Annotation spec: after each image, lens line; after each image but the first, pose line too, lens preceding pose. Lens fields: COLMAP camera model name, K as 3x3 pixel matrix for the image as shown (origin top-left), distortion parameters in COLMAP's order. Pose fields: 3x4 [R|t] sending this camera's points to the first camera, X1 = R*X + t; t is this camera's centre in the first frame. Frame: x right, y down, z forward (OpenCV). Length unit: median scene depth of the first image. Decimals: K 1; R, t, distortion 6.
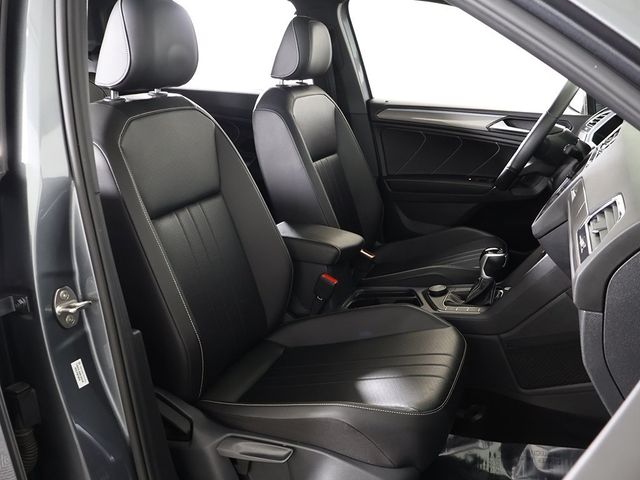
lens RADIAL K [[617.8, 0, 320.0], [0, 617.8, 238.0], [0, 0, 1]] dist [0.001645, 0.000000]
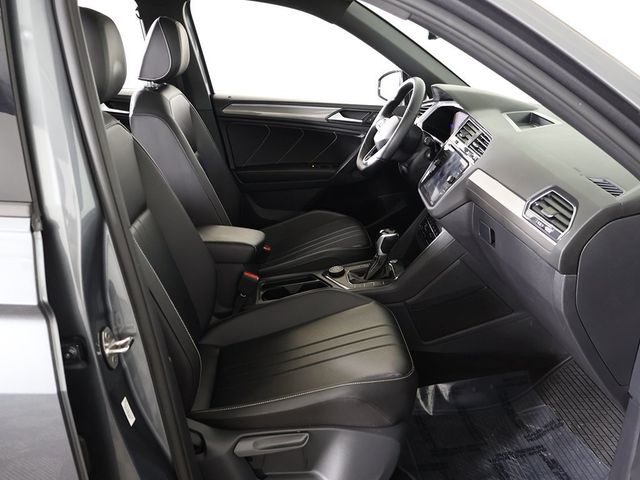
lens RADIAL K [[617.8, 0, 322.5], [0, 617.8, 241.7], [0, 0, 1]] dist [0.001645, 0.000000]
pose [[0.899074, -0.126756, 0.419046, -0.266828], [0.106017, 0.991716, 0.072518, -0.047773], [-0.424767, -0.020773, 0.905064, -0.009624]]
